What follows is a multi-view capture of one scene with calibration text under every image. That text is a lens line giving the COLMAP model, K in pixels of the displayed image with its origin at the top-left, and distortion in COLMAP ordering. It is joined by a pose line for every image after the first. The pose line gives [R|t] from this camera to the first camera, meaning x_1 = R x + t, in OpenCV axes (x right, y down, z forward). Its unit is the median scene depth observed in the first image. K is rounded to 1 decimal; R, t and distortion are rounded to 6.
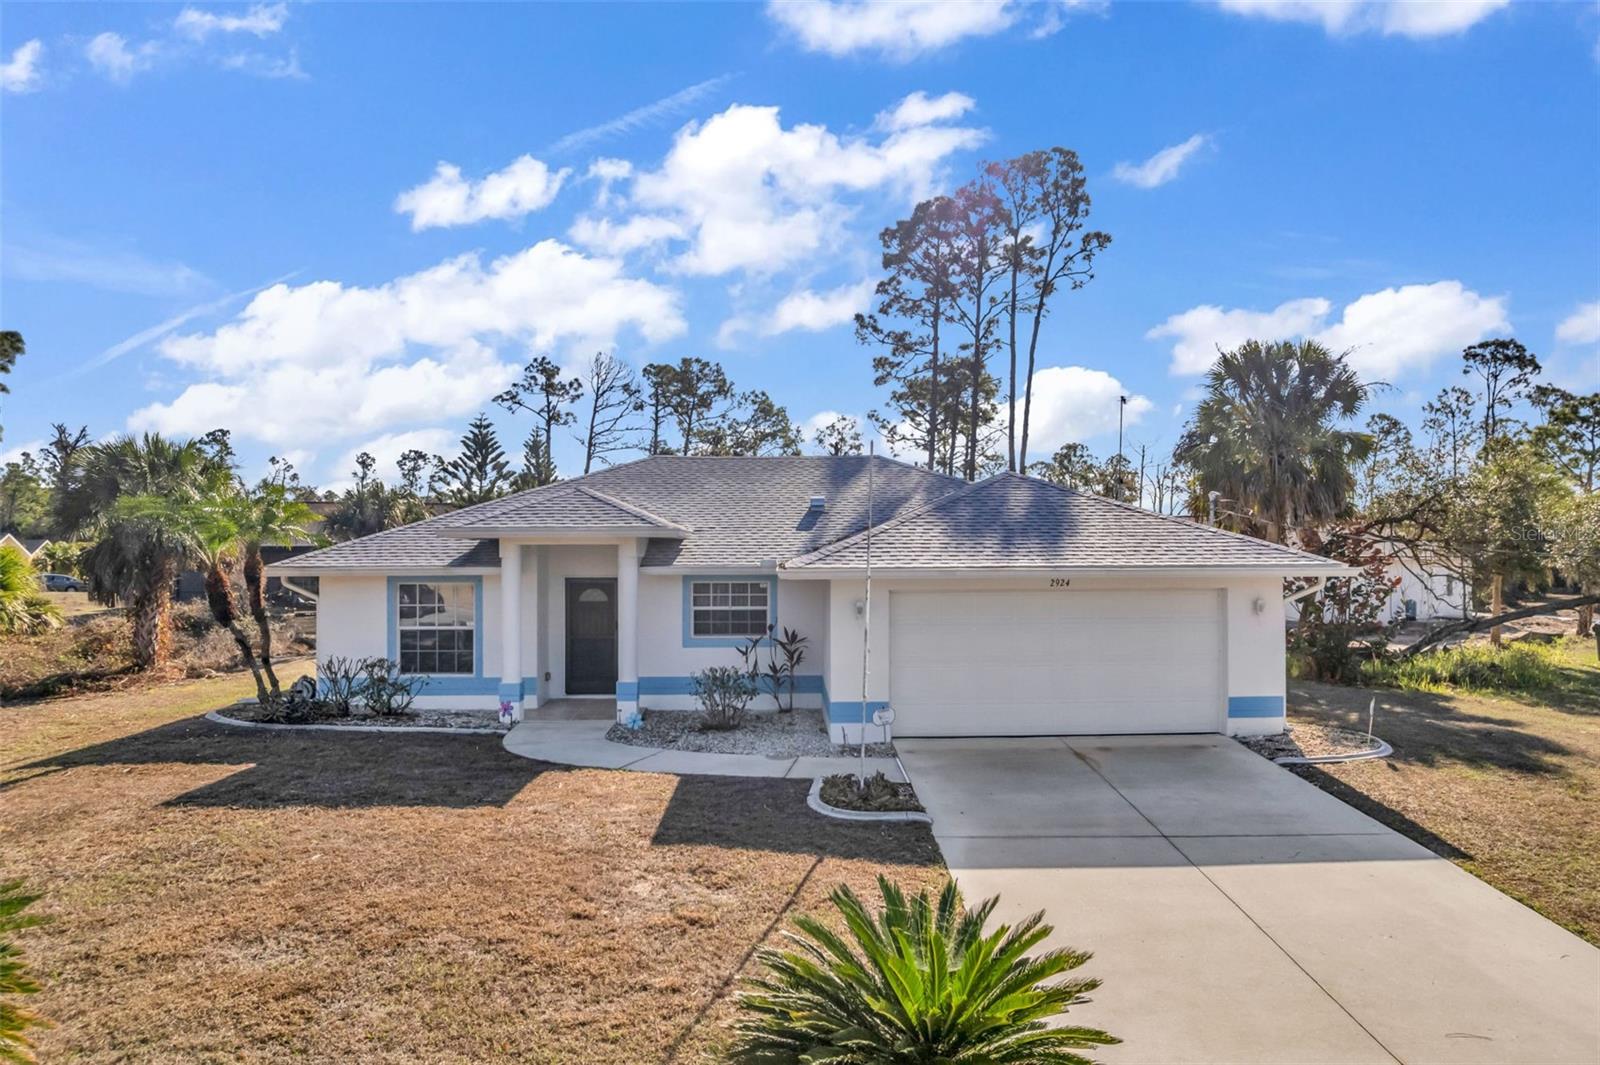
lens RADIAL K [[1037.8, 0, 818.9], [0, 1037.8, 535.7], [0, 0, 1]] dist [-0.078439, 0.074103]
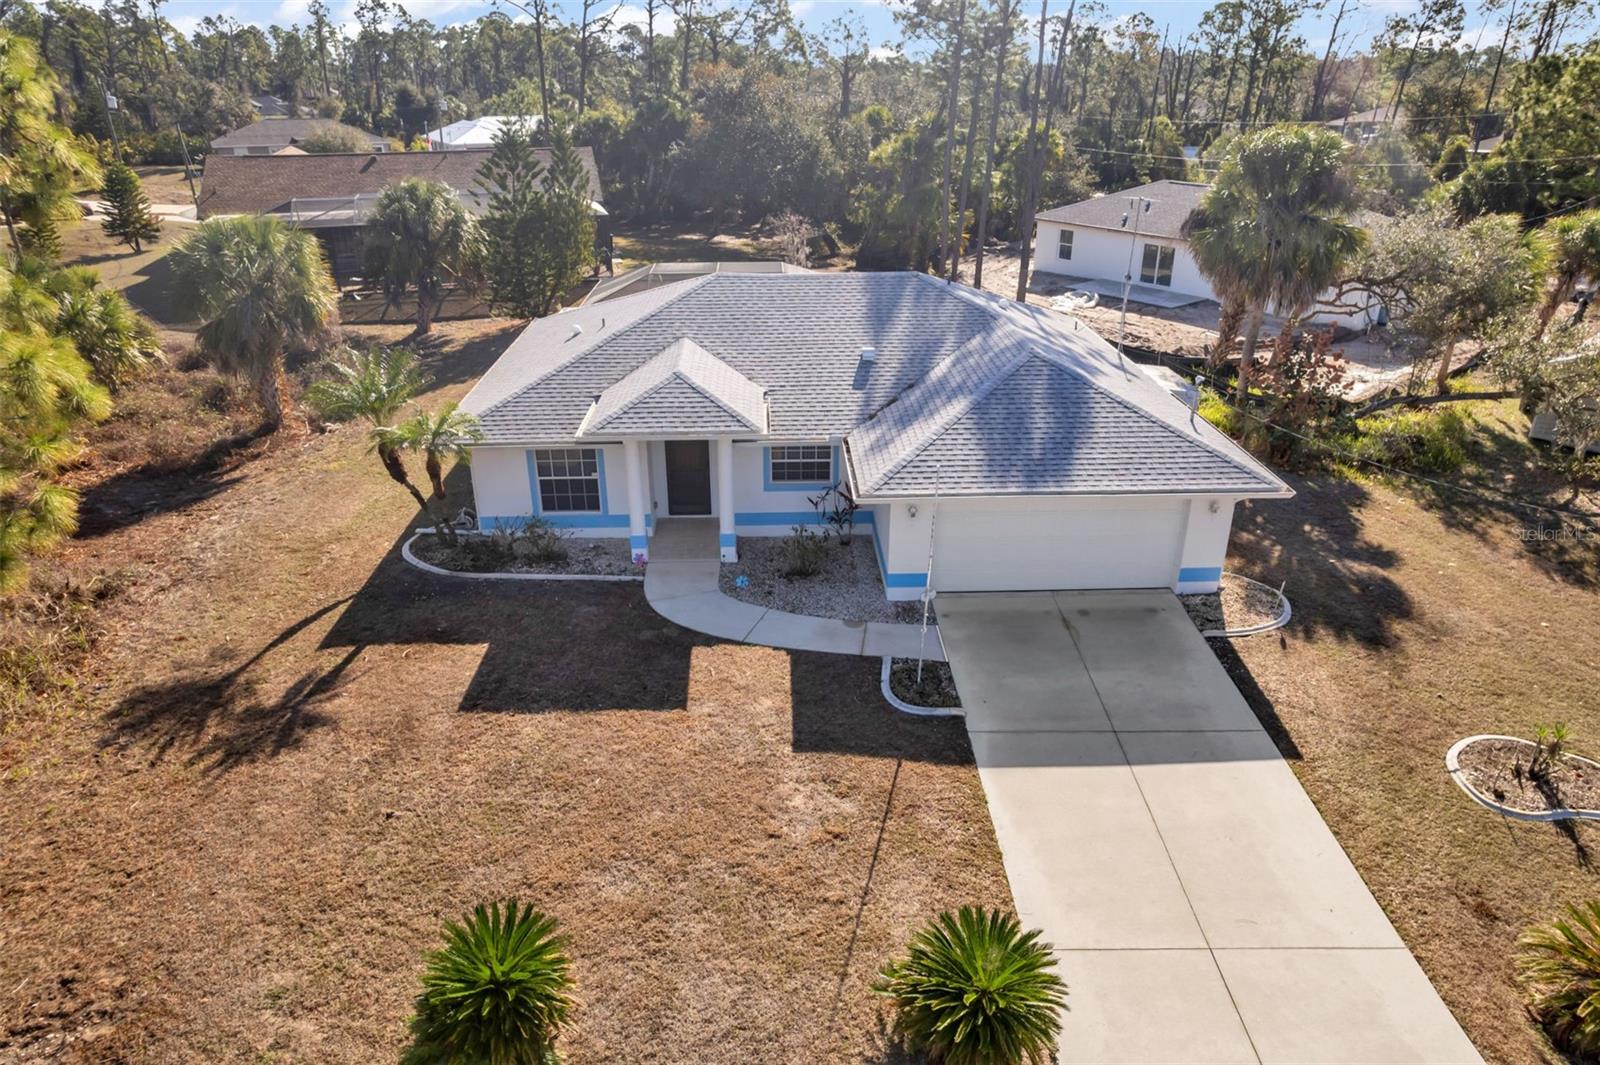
lens RADIAL K [[1031.7, 0, 812.3], [0, 1031.7, 547.4], [0, 0, 1]] dist [-0.077803, 0.072502]
pose [[0.999965, 0.002255, 0.008058, -0.081993], [-0.005588, 0.896796, 0.442410, -0.385998], [-0.006229, -0.442439, 0.896777, -0.162930]]
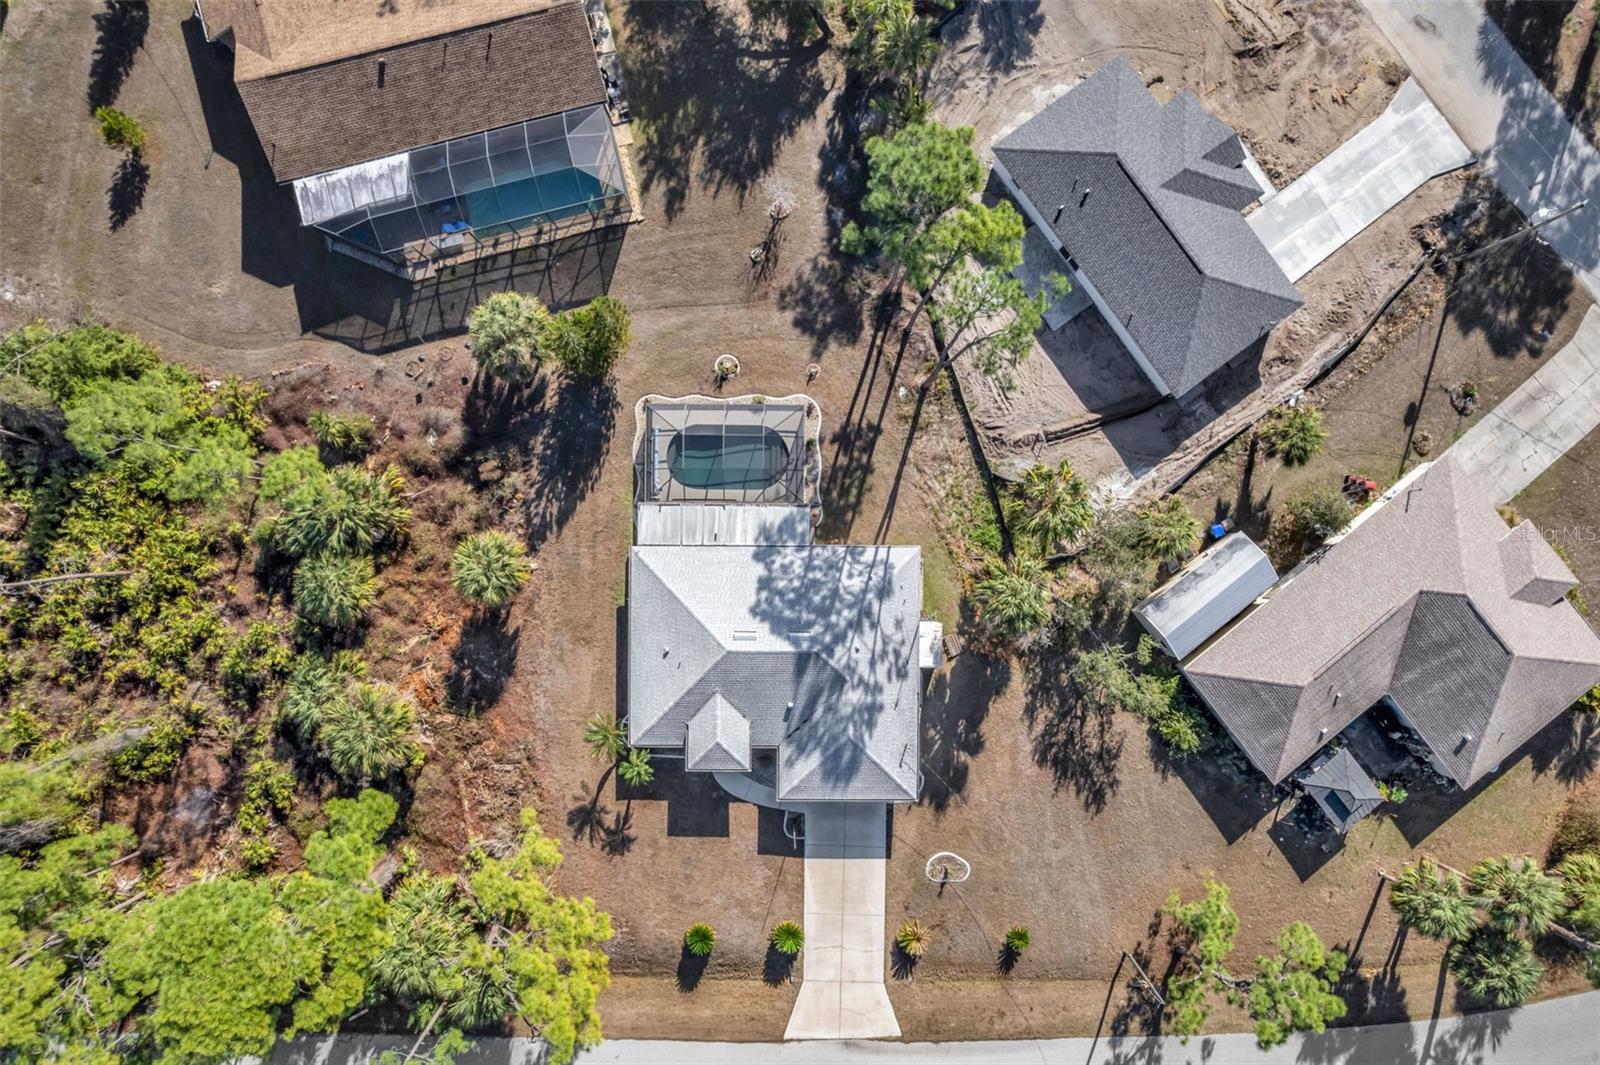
lens RADIAL K [[1031.7, 0, 812.3], [0, 1031.7, 547.4], [0, 0, 1]] dist [-0.077803, 0.072502]
pose [[0.998911, 0.045856, 0.008579, 0.016847], [-0.007771, -0.017765, 0.999812, -3.282387], [0.046000, -0.998790, -0.017389, 1.665634]]
